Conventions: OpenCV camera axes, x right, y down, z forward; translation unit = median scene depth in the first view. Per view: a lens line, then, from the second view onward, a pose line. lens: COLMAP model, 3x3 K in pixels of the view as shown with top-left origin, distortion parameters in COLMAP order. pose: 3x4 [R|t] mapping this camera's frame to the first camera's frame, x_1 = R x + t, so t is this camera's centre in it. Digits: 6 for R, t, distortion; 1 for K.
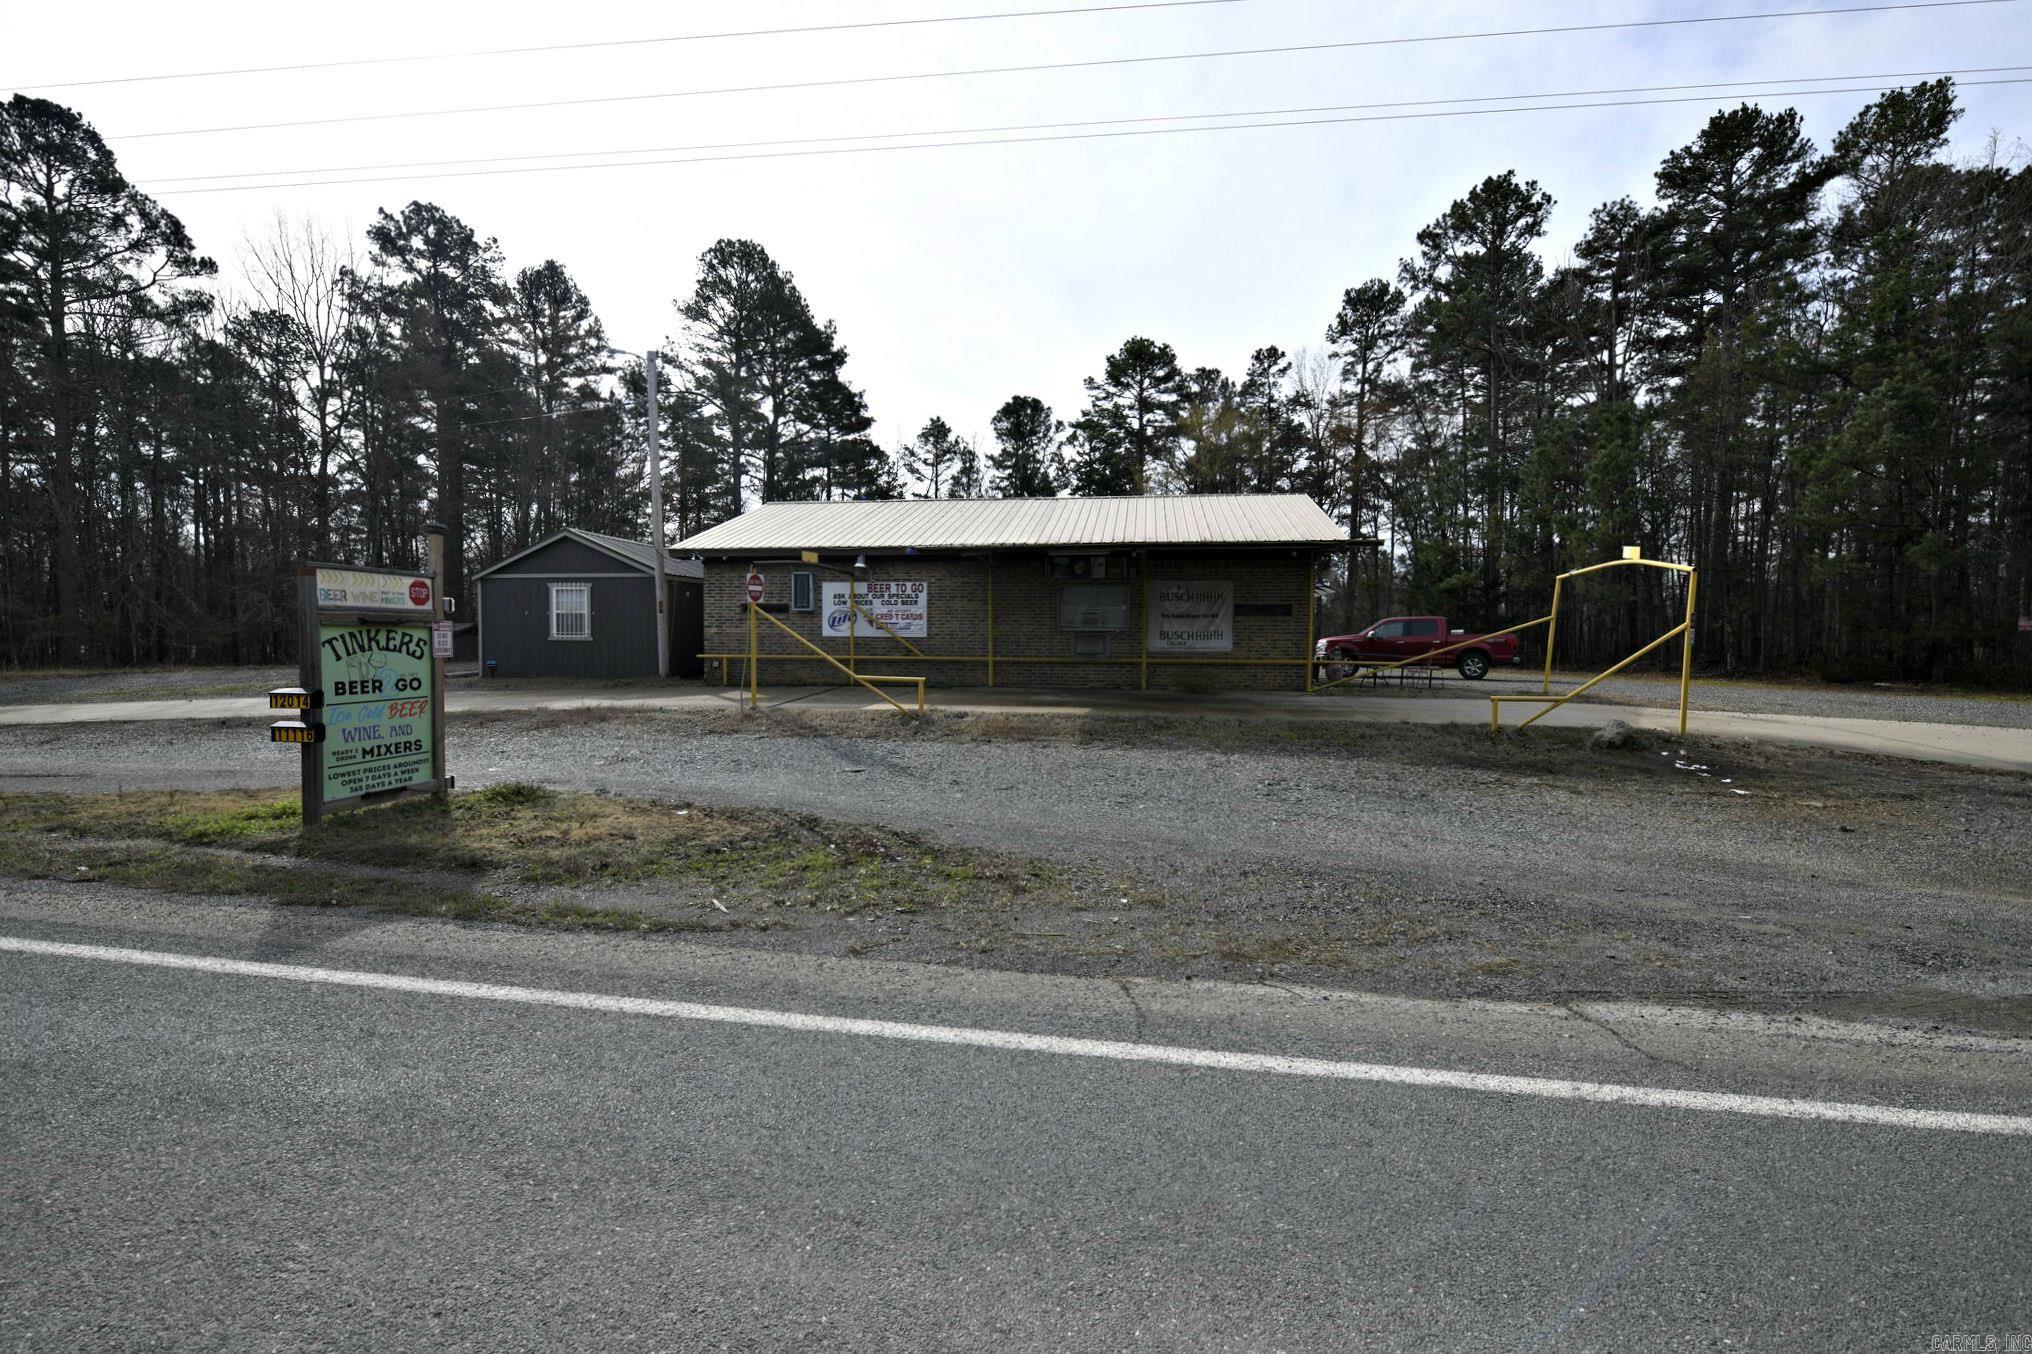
lens RADIAL K [[868.9, 0, 1016.0], [0, 868.9, 677.0], [0, 0, 1]] dist [-0.010828, -0.000026]
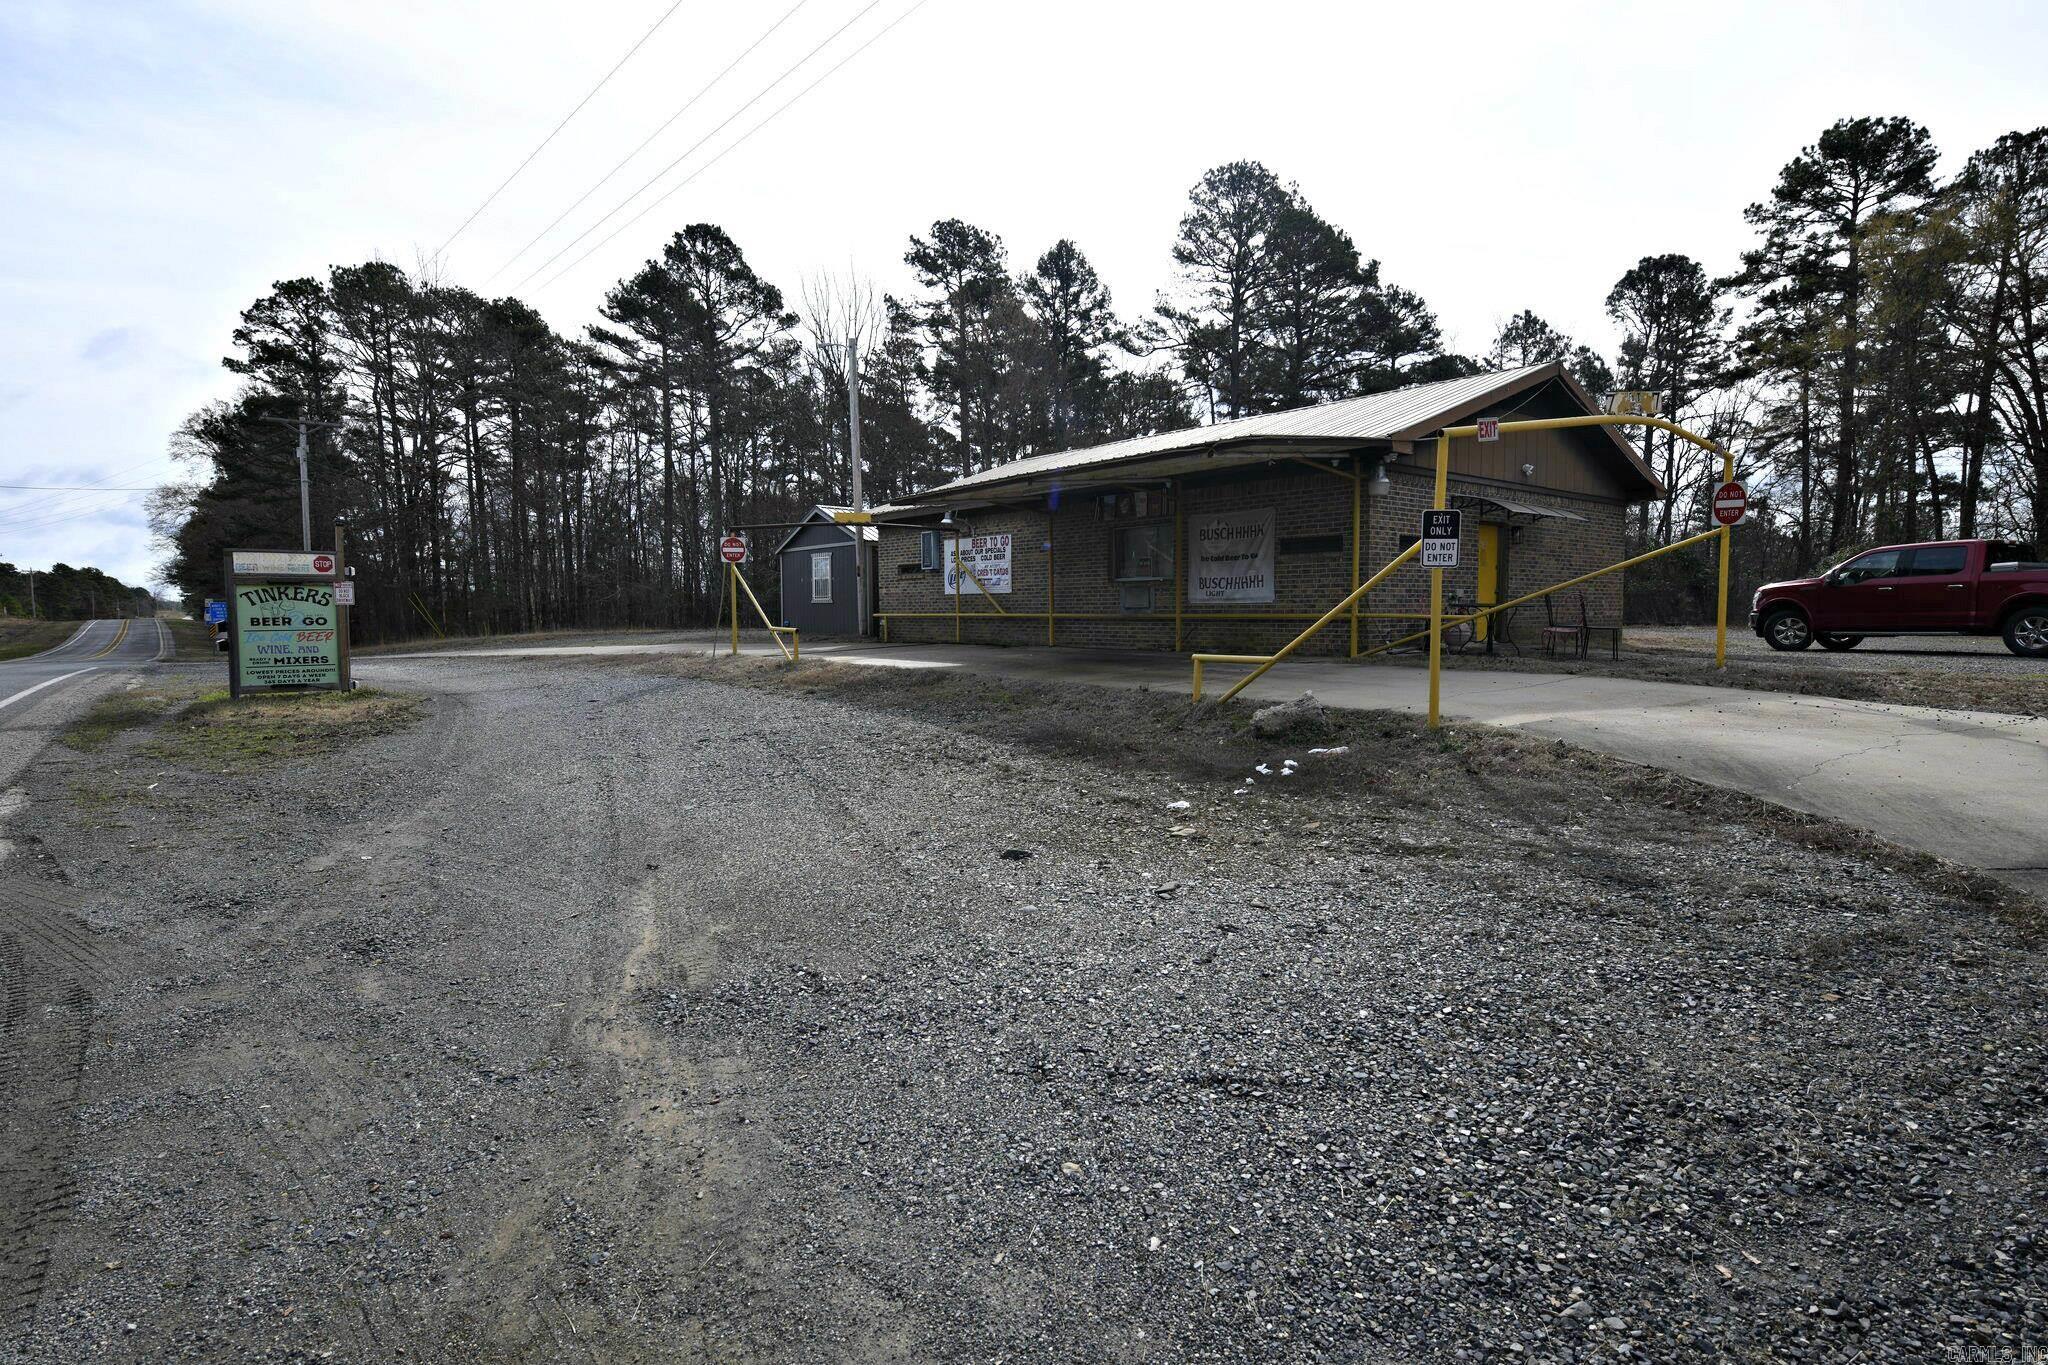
lens RADIAL K [[993.5, 0, 1024.0], [0, 993.5, 682.5], [0, 0, 1]] dist [-0.006687, -0.000320]
pose [[0.746945, 0.038828, -0.663751, 0.625371], [-0.020133, 0.999156, 0.035792, 0.012368], [0.664581, -0.013371, 0.747096, 0.205201]]
